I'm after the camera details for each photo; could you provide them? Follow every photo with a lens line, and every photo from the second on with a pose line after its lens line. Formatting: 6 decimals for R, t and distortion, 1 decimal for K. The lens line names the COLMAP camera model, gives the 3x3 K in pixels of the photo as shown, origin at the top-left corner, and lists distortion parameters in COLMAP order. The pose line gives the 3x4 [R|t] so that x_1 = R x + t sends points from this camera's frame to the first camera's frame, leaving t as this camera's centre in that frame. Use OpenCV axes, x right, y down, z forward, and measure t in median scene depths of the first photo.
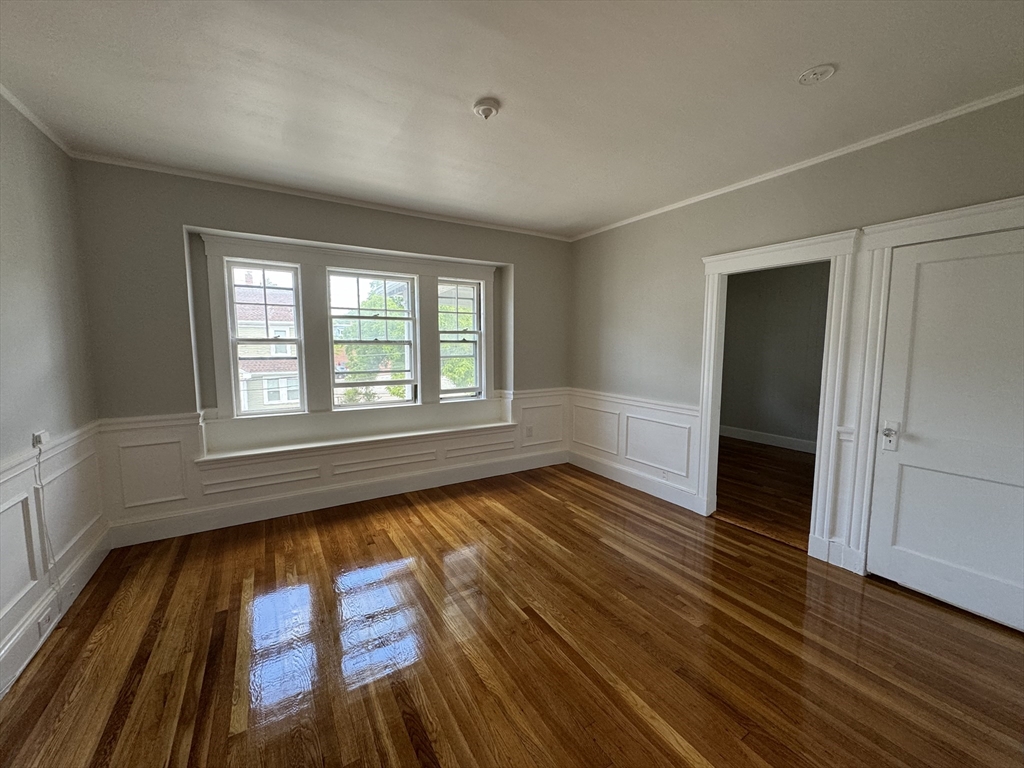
lens RADIAL K [[410.2, 0, 512.0], [0, 410.2, 384.0], [0, 0, 1]] dist [0.003752, -0.000074]
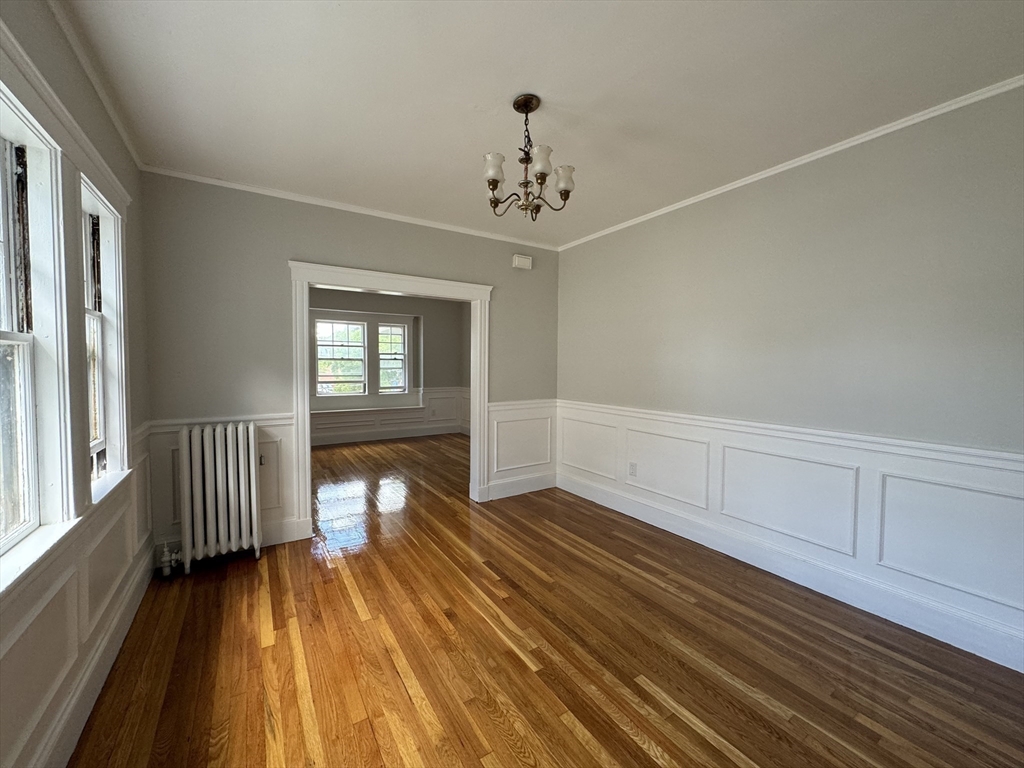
lens RADIAL K [[410.2, 0, 512.0], [0, 410.2, 384.0], [0, 0, 1]] dist [0.003752, -0.000074]
pose [[0.999691, 0.002889, 0.024691, 0.350206], [-0.001552, 0.998540, -0.053996, 0.097537], [-0.024810, 0.053941, 0.998236, -0.769602]]
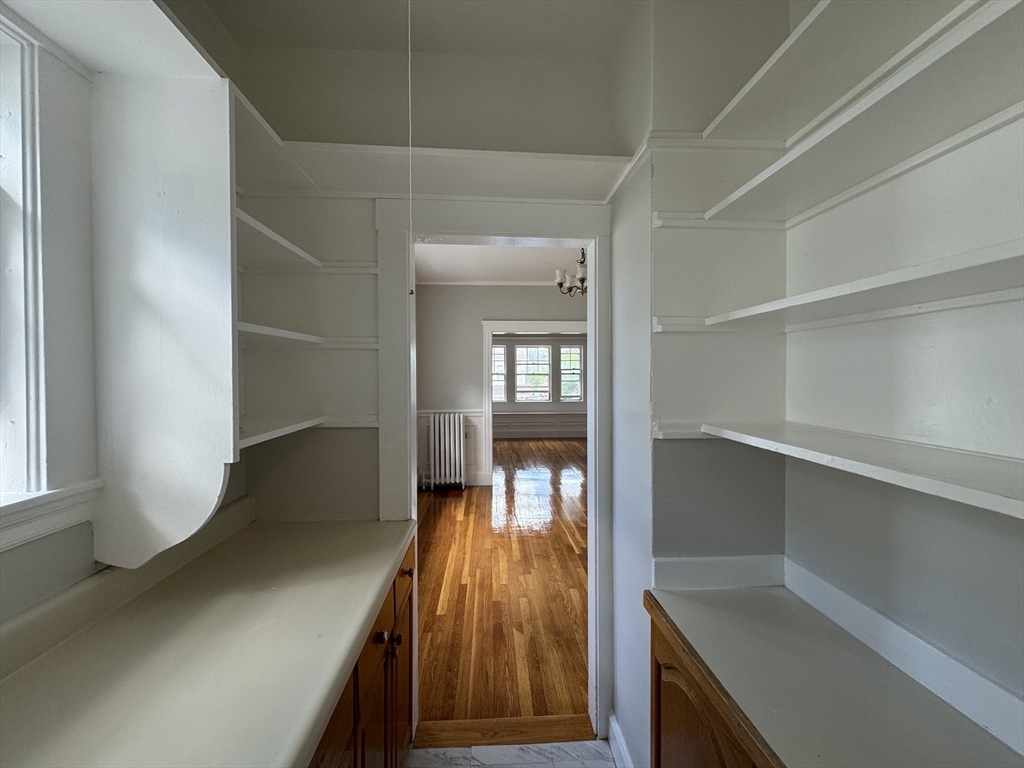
lens RADIAL K [[410.2, 0, 512.0], [0, 410.2, 384.0], [0, 0, 1]] dist [0.003752, -0.000074]
pose [[0.883703, 0.005363, -0.468018, 0.630974], [-0.041906, 0.996825, -0.067704, 0.113657], [0.466169, 0.079443, 0.881122, -1.080384]]
